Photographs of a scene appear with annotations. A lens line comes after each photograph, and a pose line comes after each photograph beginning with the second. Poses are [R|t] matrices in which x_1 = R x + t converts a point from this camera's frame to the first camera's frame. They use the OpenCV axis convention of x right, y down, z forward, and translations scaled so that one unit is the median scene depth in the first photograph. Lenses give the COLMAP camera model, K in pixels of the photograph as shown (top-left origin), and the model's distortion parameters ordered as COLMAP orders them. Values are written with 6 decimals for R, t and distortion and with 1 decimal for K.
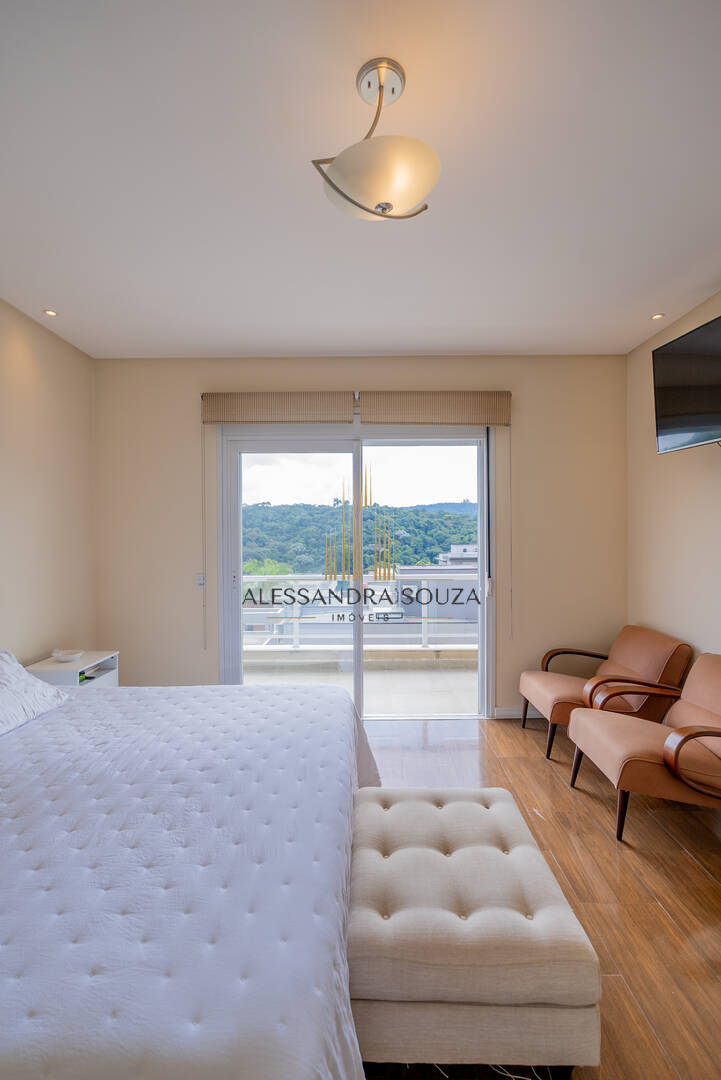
lens RADIAL K [[486.4, 0, 361.7], [0, 486.4, 536.9], [0, 0, 1]] dist [-0.001319, -0.000035]
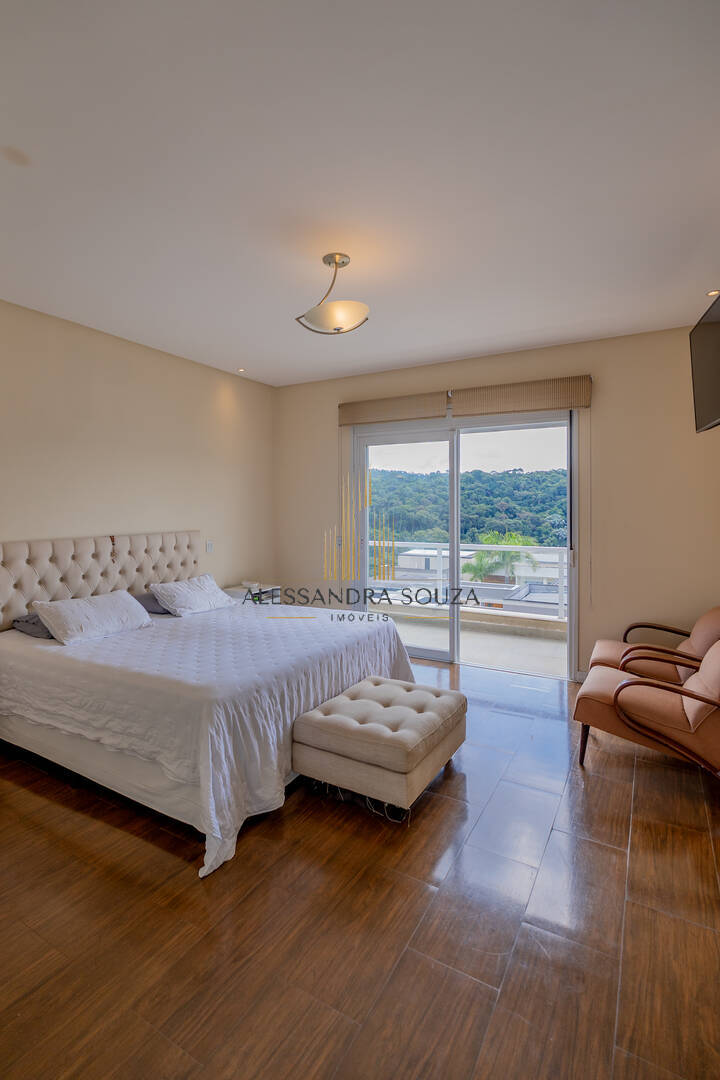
lens RADIAL K [[532.0, 0, 343.3], [0, 532.0, 502.1], [0, 0, 1]] dist [0.000236, 0.000262]
pose [[0.863897, 0.000108, -0.503668, 0.423612], [-0.004754, 0.999957, -0.007939, -0.009290], [0.503646, 0.009253, 0.863861, -0.274213]]
